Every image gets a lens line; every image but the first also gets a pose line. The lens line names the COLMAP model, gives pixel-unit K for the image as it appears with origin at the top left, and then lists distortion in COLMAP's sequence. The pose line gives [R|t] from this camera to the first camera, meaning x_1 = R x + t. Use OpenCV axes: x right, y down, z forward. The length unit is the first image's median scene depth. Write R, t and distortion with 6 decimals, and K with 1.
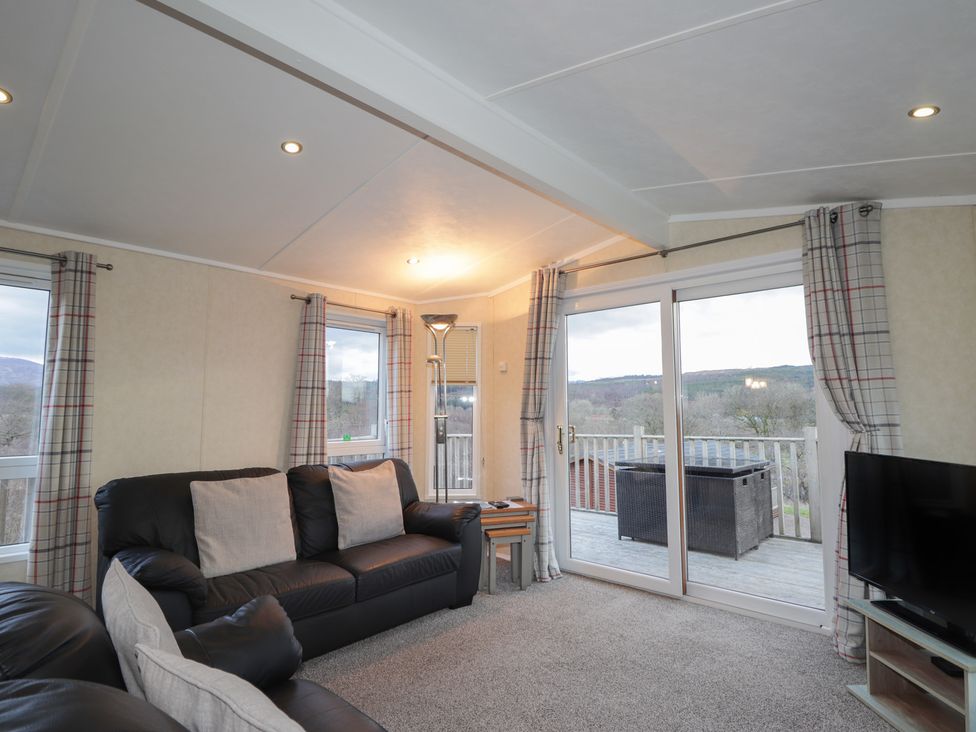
lens RADIAL K [[528.0, 0, 492.2], [0, 528.0, 364.5], [0, 0, 1]] dist [-0.014392, -0.000977]
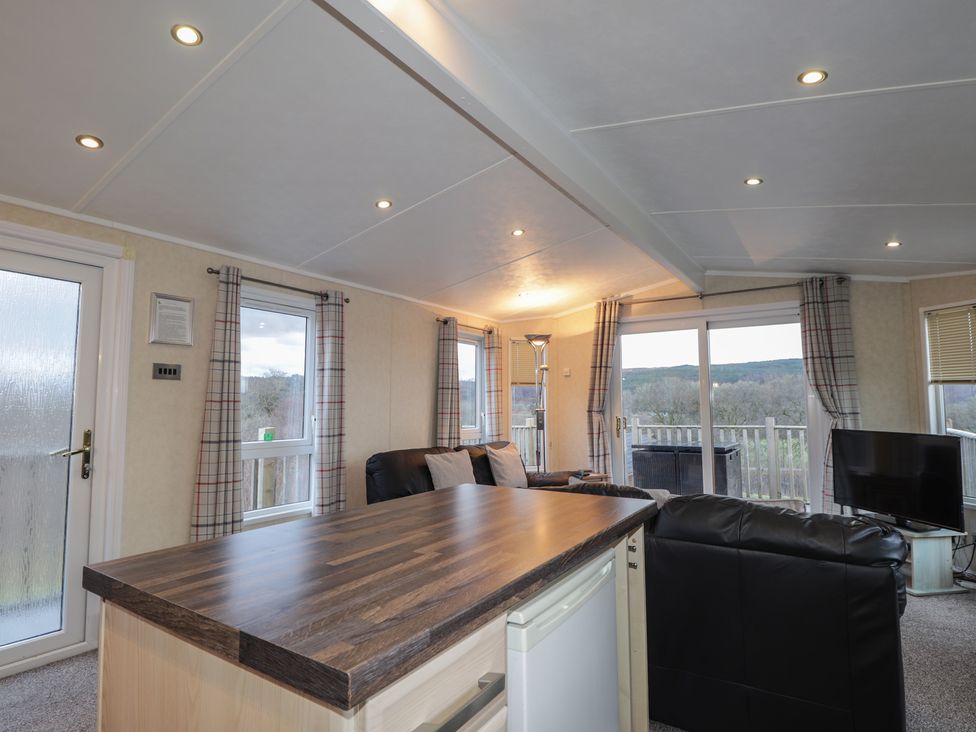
lens RADIAL K [[528.0, 0, 485.2], [0, 528.0, 365.1], [0, 0, 1]] dist [-0.014392, -0.000977]
pose [[0.988745, 0.009948, 0.149276, -0.447047], [-0.011103, 0.999915, 0.006903, -0.024335], [-0.149195, -0.008483, 0.988771, -0.320395]]
